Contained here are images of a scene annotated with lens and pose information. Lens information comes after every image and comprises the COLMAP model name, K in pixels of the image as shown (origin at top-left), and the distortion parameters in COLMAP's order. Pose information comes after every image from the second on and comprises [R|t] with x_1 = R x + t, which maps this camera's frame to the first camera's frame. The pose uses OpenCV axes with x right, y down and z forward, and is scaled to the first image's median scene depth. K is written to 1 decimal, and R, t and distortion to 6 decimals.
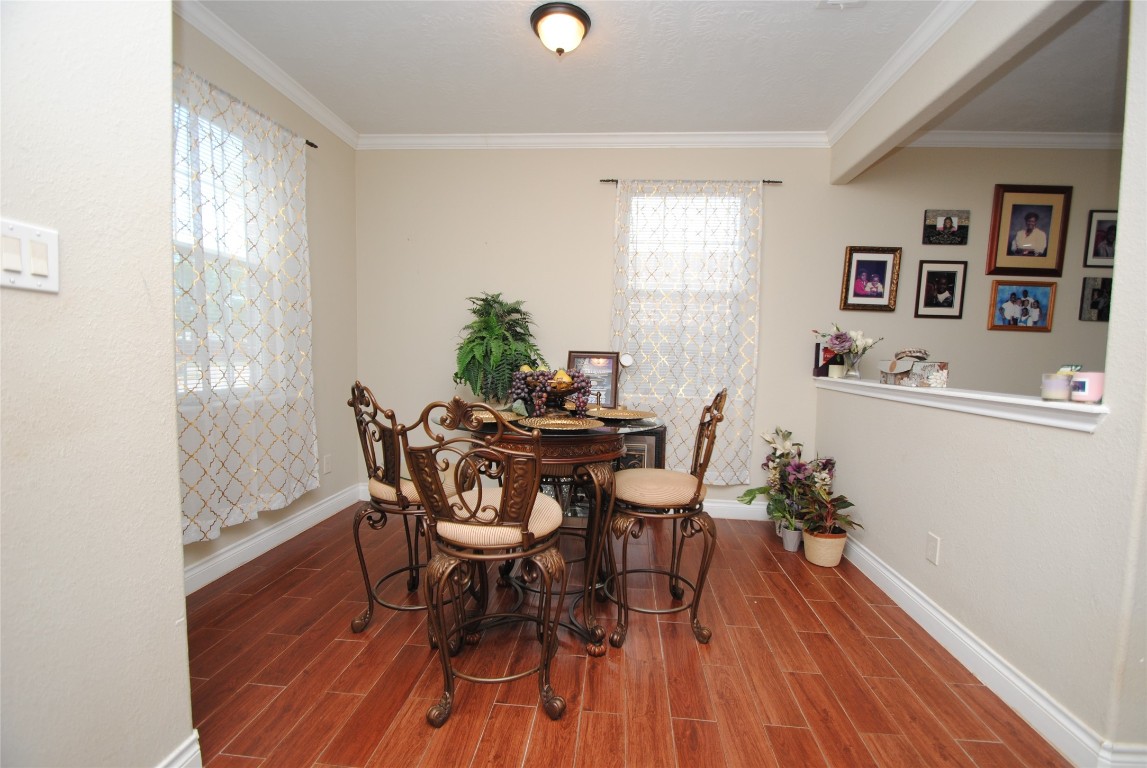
lens RADIAL K [[502.6, 0, 580.1], [0, 502.6, 387.0], [0, 0, 1]] dist [0.019233, -0.019934]
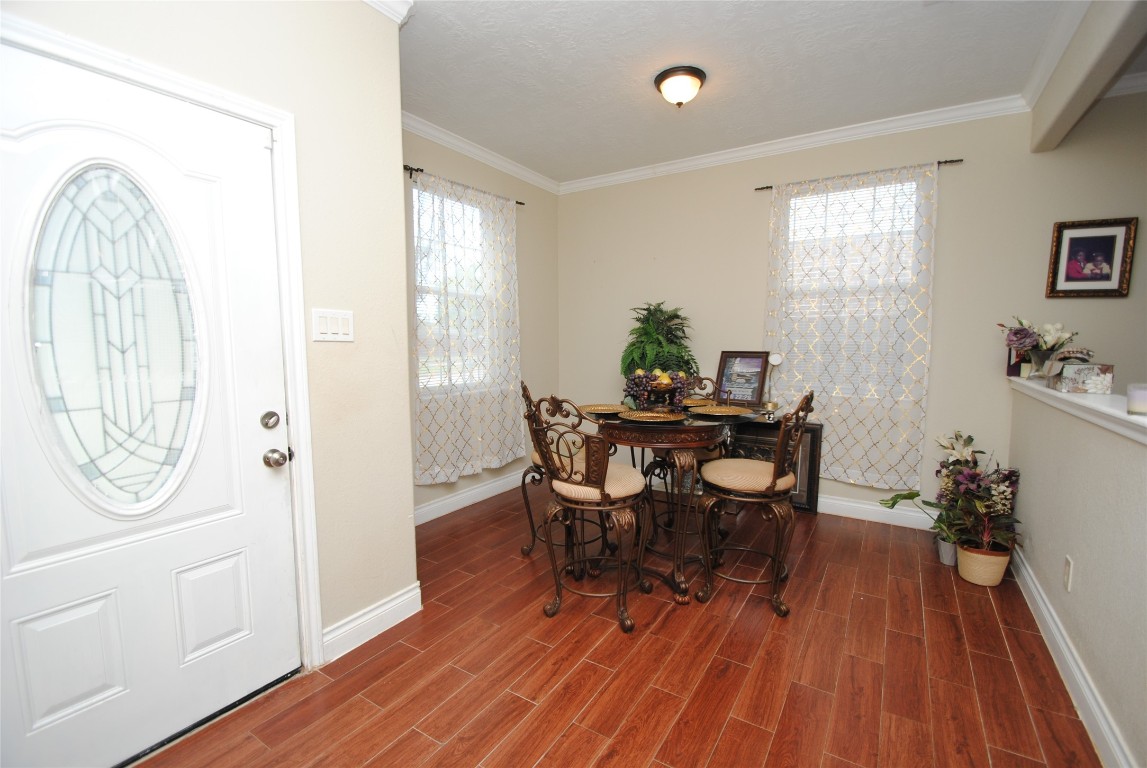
lens RADIAL K [[502.6, 0, 580.1], [0, 502.6, 387.0], [0, 0, 1]] dist [0.019233, -0.019934]
pose [[0.888010, 0.016617, -0.459523, 0.255692], [-0.007392, 0.999734, 0.021868, -0.018692], [0.459764, -0.016022, 0.887897, -0.142948]]
